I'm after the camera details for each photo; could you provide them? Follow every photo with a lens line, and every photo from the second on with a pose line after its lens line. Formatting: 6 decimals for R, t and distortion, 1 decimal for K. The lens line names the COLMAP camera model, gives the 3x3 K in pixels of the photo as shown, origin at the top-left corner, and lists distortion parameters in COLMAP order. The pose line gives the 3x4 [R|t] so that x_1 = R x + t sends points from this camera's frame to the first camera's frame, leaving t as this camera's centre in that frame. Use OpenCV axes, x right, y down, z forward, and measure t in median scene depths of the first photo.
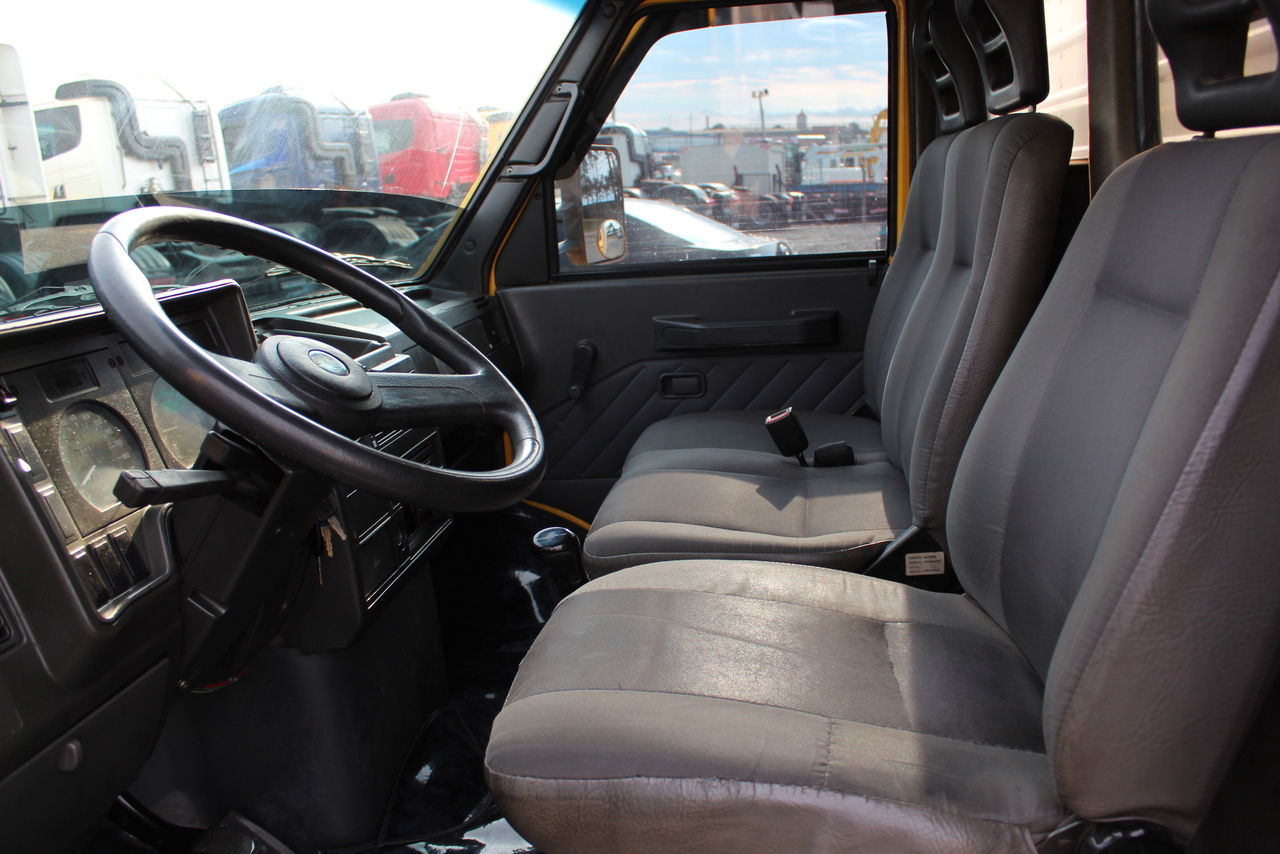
lens RADIAL K [[1067.9, 0, 648.6], [0, 1067.9, 428.3], [0, 0, 1]] dist [-0.167950, 0.146722]
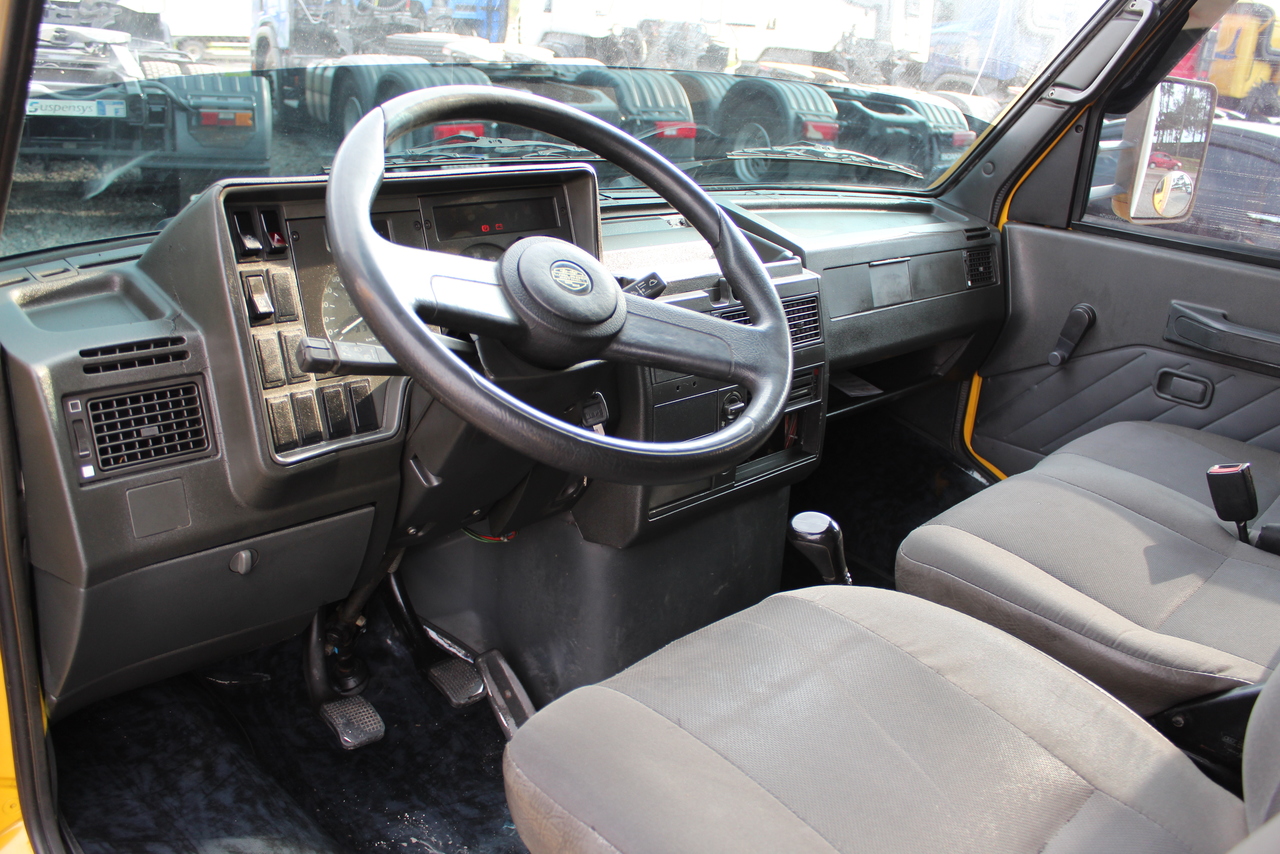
lens RADIAL K [[1067.9, 0, 648.6], [0, 1067.9, 428.3], [0, 0, 1]] dist [-0.167950, 0.146722]
pose [[0.792270, 0.320159, -0.519428, 0.134358], [-0.255790, 0.947141, 0.193639, -0.062123], [0.553967, -0.020550, 0.832285, 0.103373]]
